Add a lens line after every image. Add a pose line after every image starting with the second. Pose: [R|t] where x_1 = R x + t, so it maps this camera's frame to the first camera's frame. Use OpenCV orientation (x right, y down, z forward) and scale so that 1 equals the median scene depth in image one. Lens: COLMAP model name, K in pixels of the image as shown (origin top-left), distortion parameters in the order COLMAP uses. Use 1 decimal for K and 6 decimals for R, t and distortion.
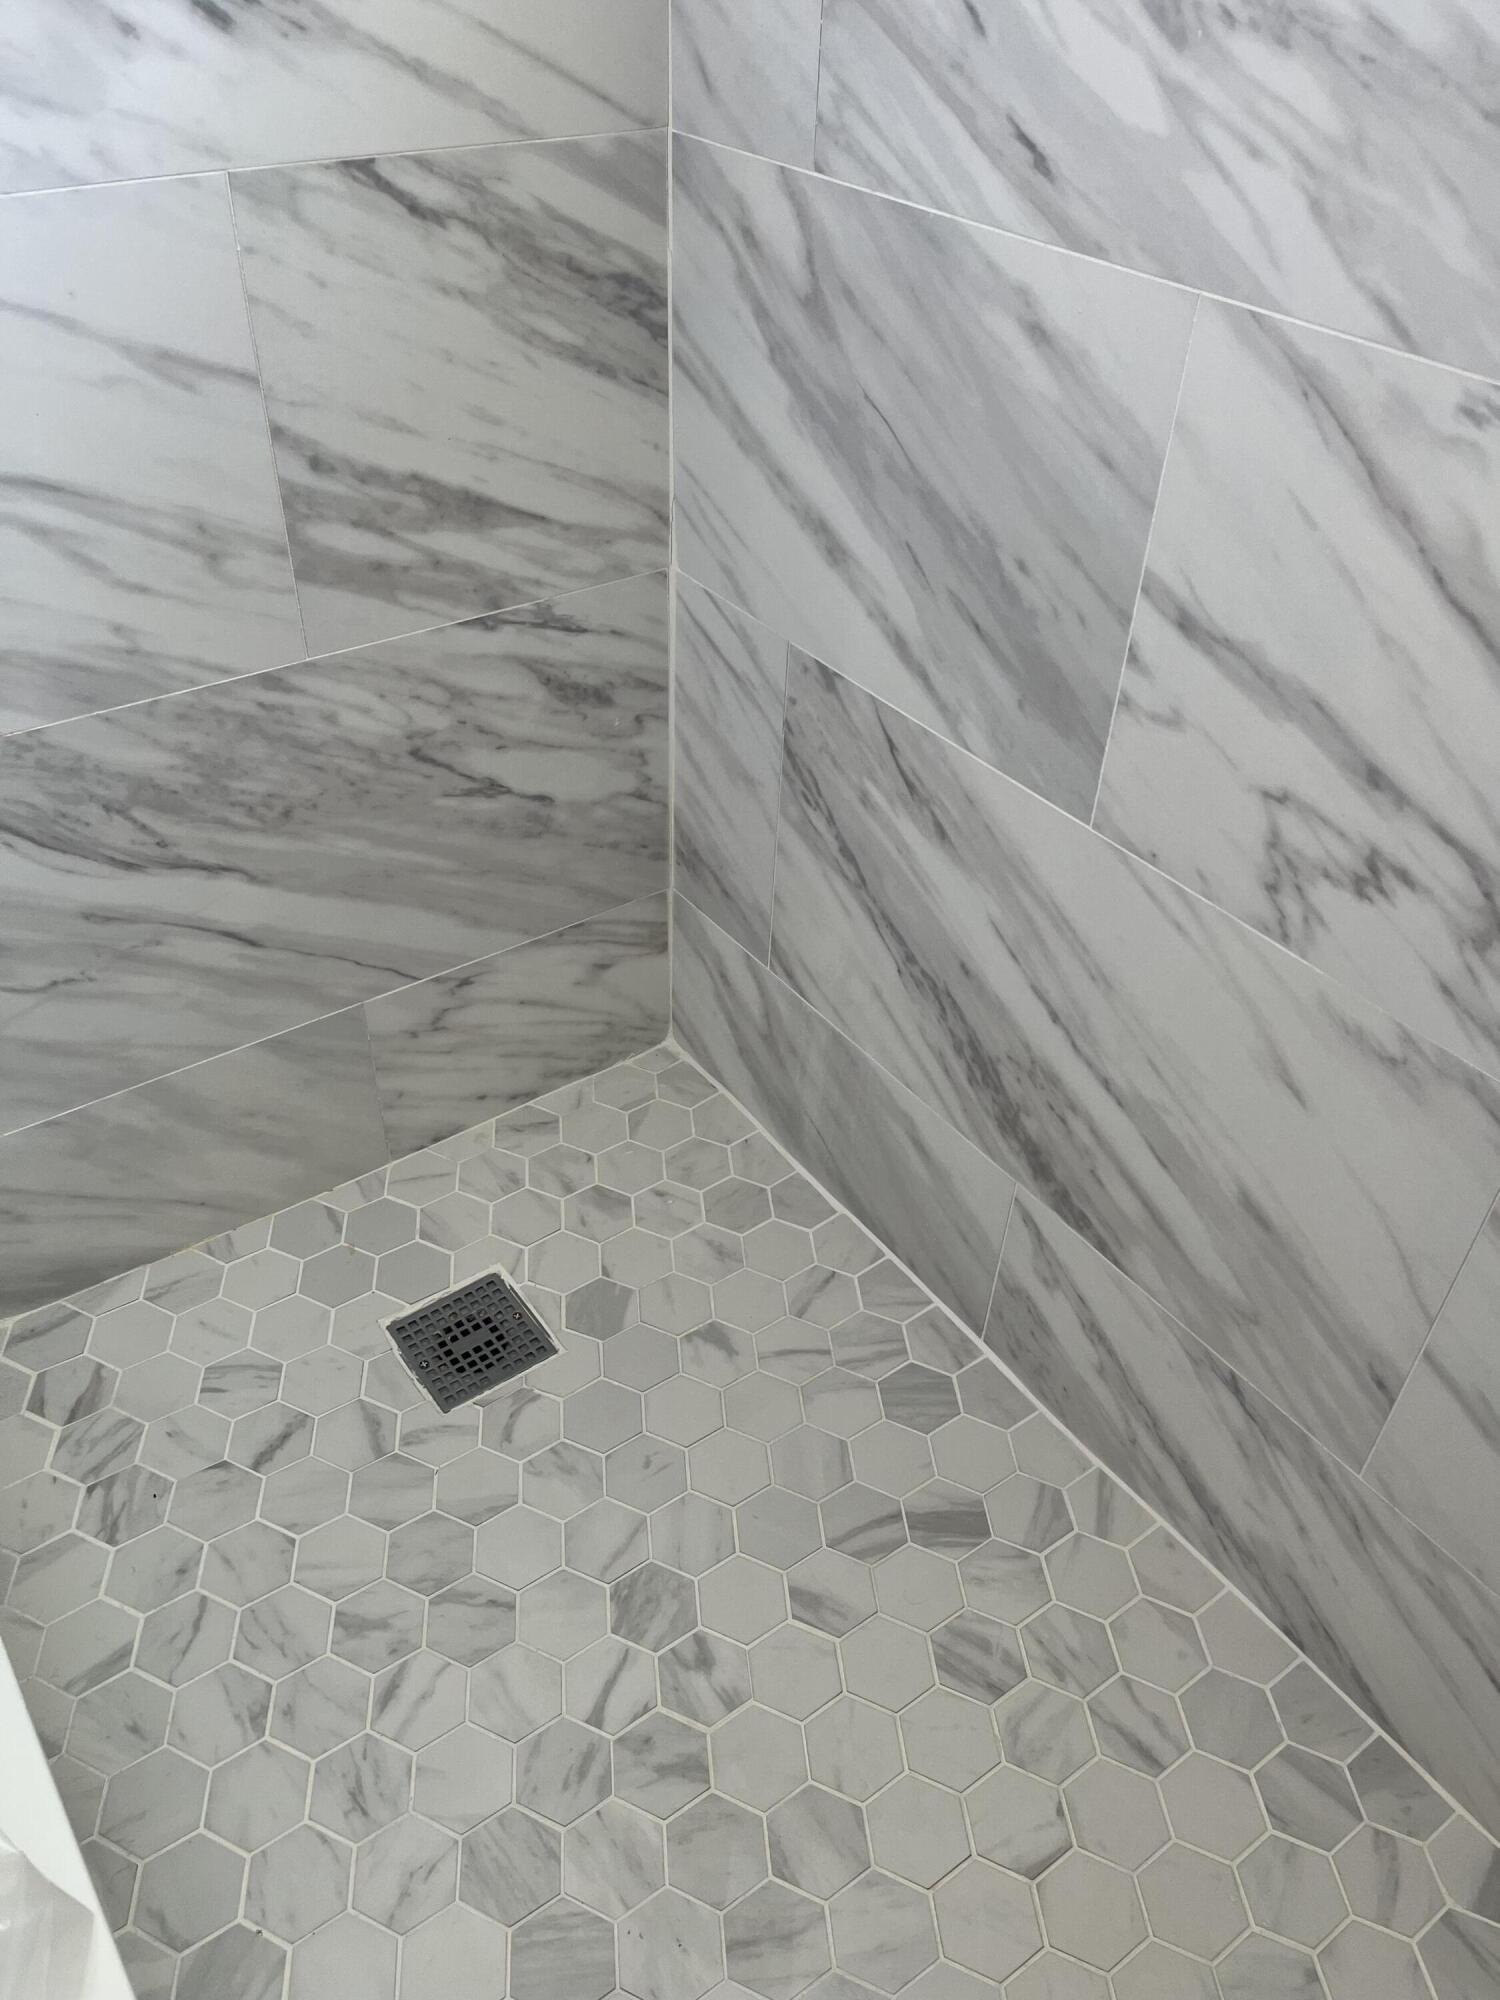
lens RADIAL K [[1498.9, 0, 757.4], [0, 1498.9, 994.3], [0, 0, 1]] dist [0.079474, -0.122319]
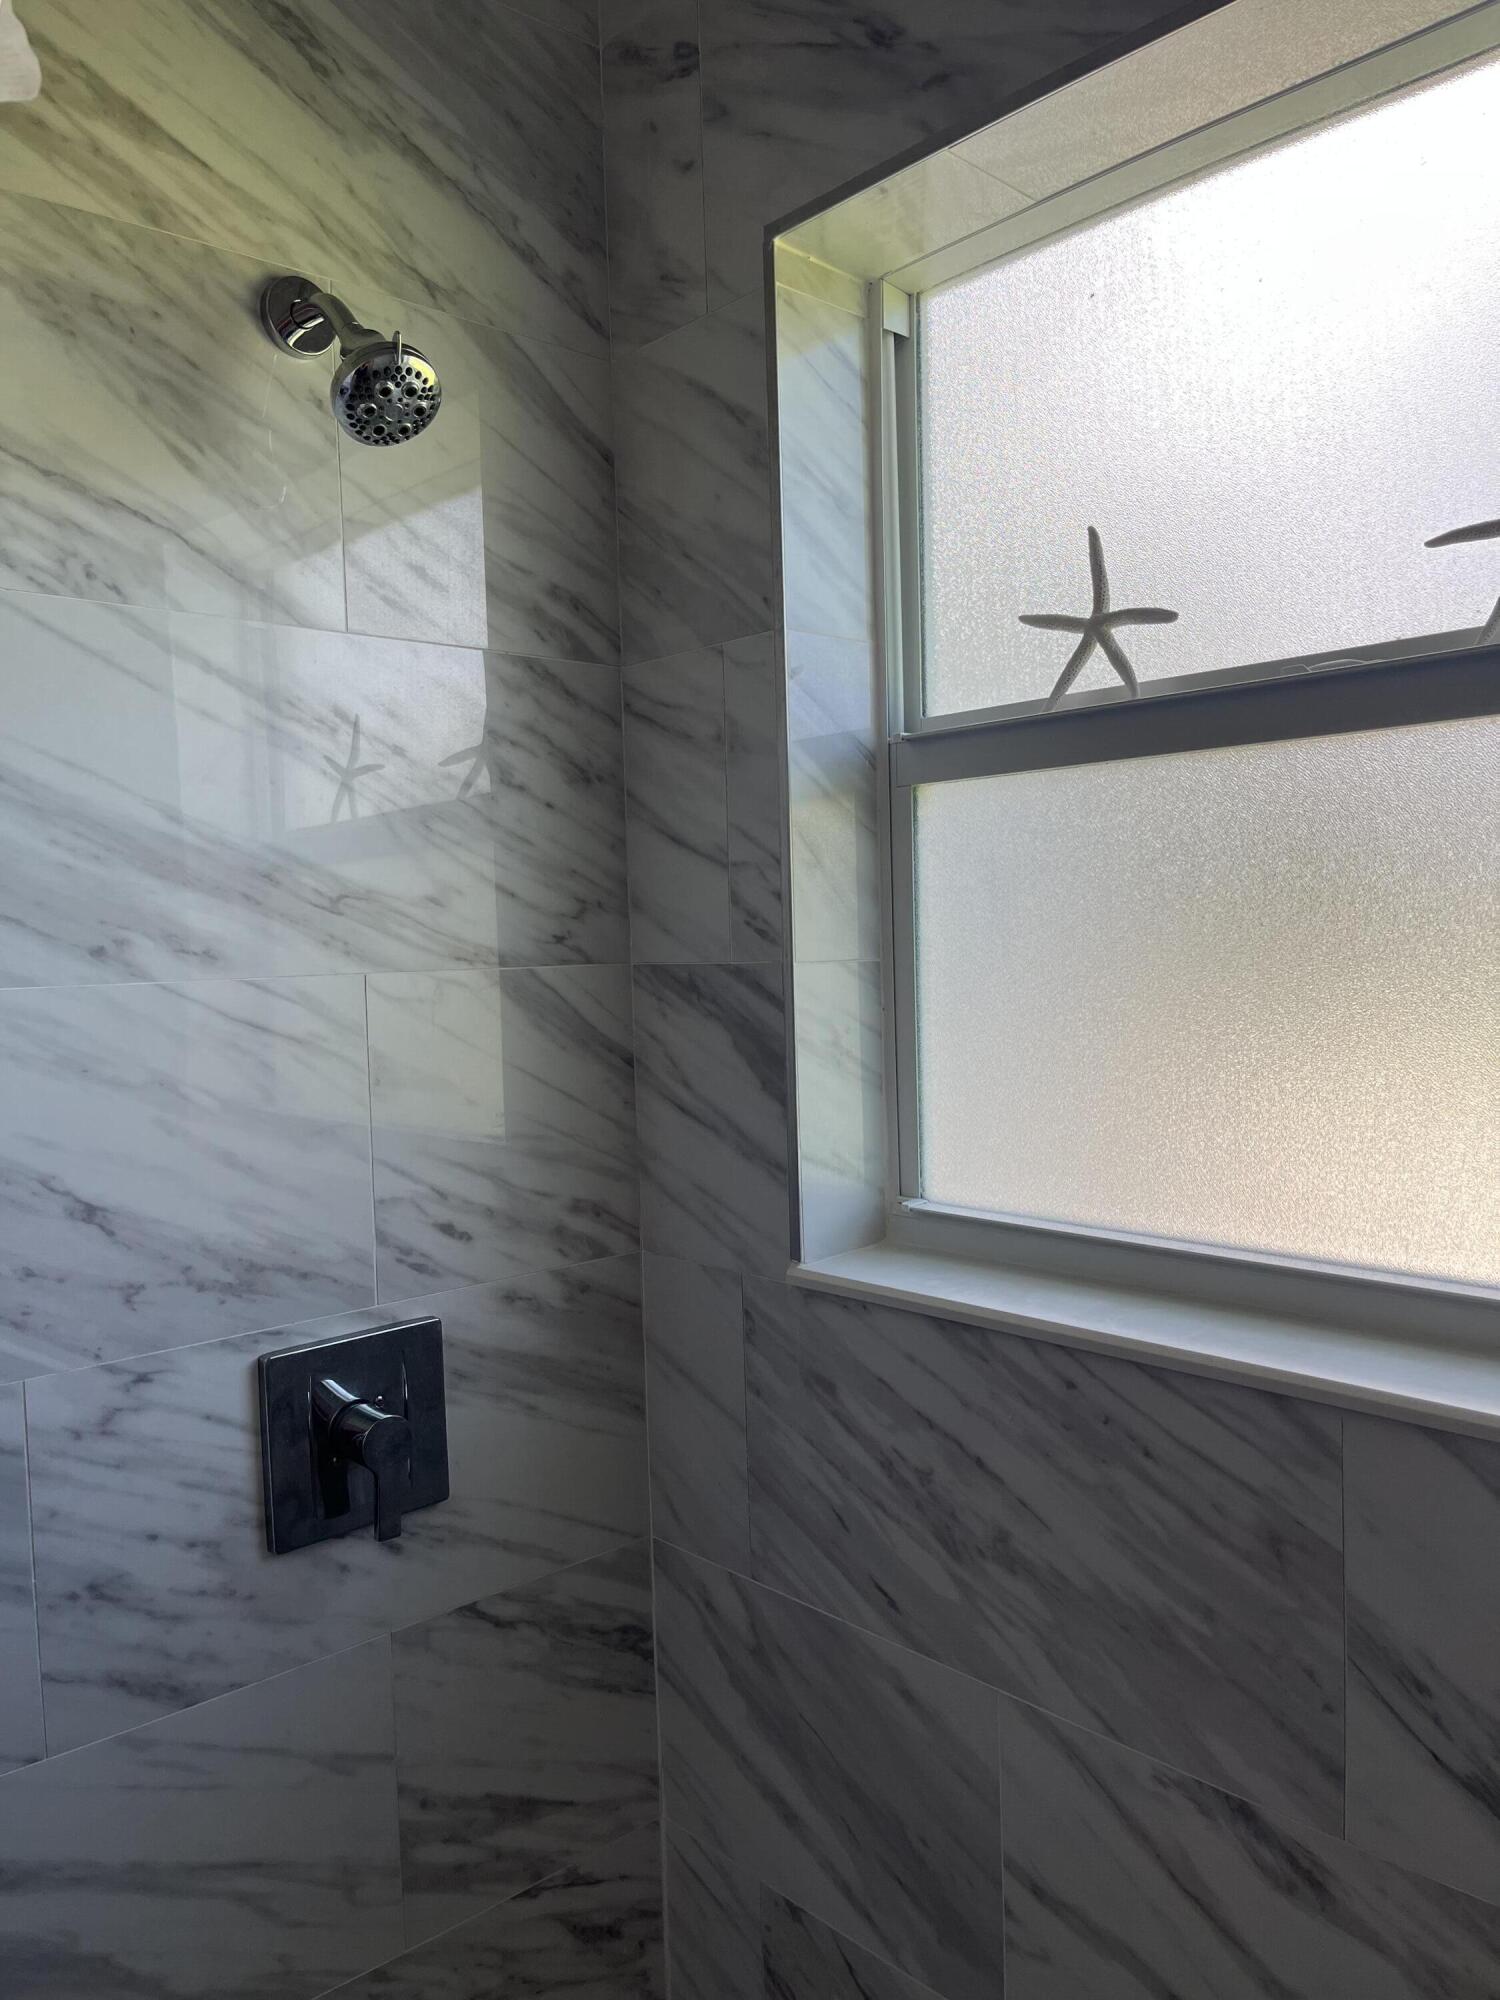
lens RADIAL K [[1498.9, 0, 757.4], [0, 1498.9, 994.3], [0, 0, 1]] dist [0.079474, -0.122319]
pose [[0.991107, -0.072087, 0.111850, -0.083097], [0.123749, 0.808329, -0.575578, -0.102250], [-0.048920, 0.584301, 0.810061, -0.609313]]
